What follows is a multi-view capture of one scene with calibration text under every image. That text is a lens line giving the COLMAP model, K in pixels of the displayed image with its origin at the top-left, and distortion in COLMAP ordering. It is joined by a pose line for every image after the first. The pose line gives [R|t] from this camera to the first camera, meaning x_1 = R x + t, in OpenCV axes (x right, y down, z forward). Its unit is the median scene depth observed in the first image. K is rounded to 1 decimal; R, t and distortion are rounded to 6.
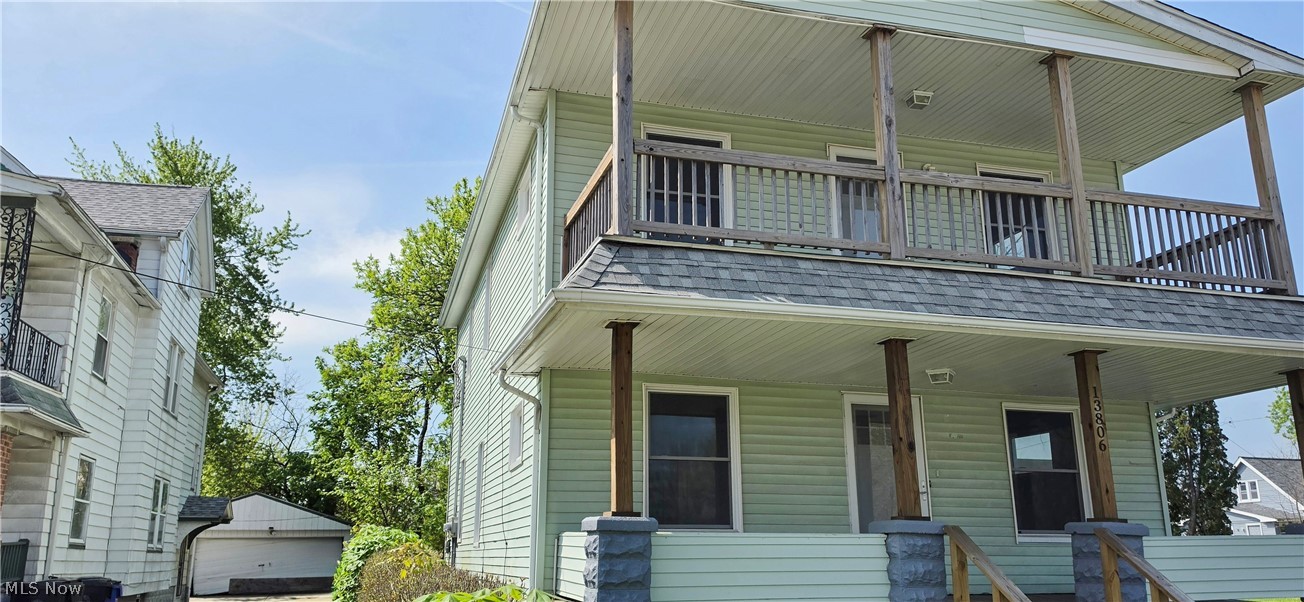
lens RADIAL K [[1026.6, 0, 652.0], [0, 1026.6, 301.0], [0, 0, 1]] dist [0.055639, -0.000718]
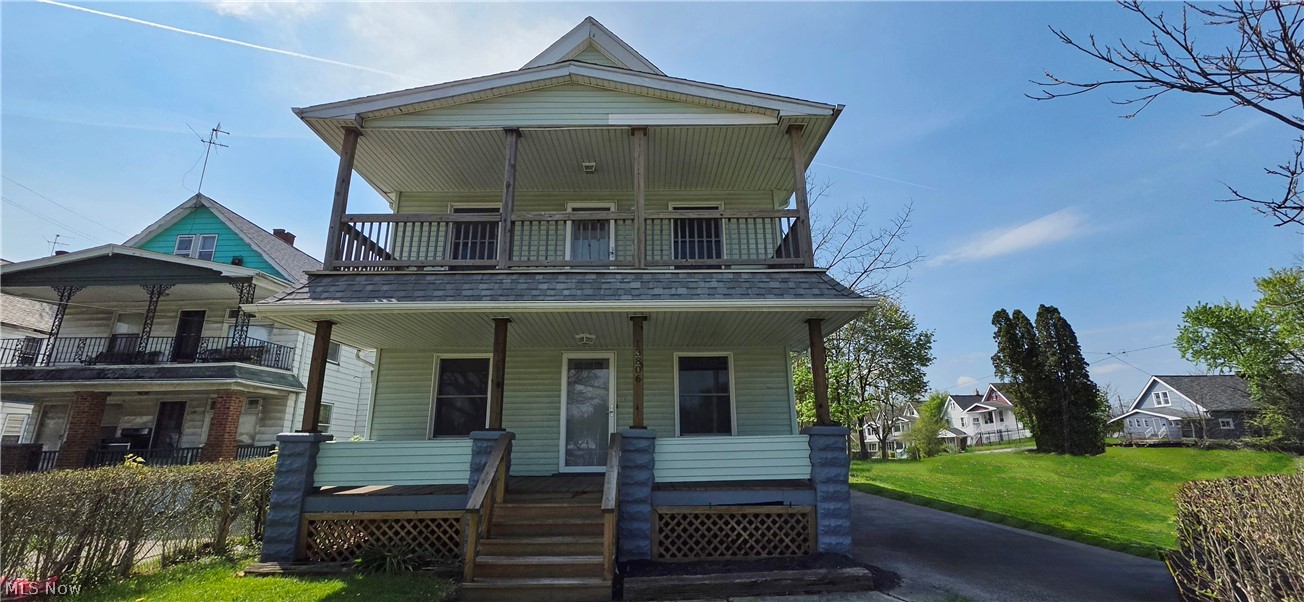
lens RADIAL K [[571.0, 0, 635.7], [0, 571.0, 299.9], [0, 0, 1]] dist [-0.002129, 0.000077]
pose [[0.957056, -0.081307, -0.278269, 0.501672], [0.077377, 0.996686, -0.025096, 0.034129], [0.279387, 0.002487, 0.960175, 0.147357]]
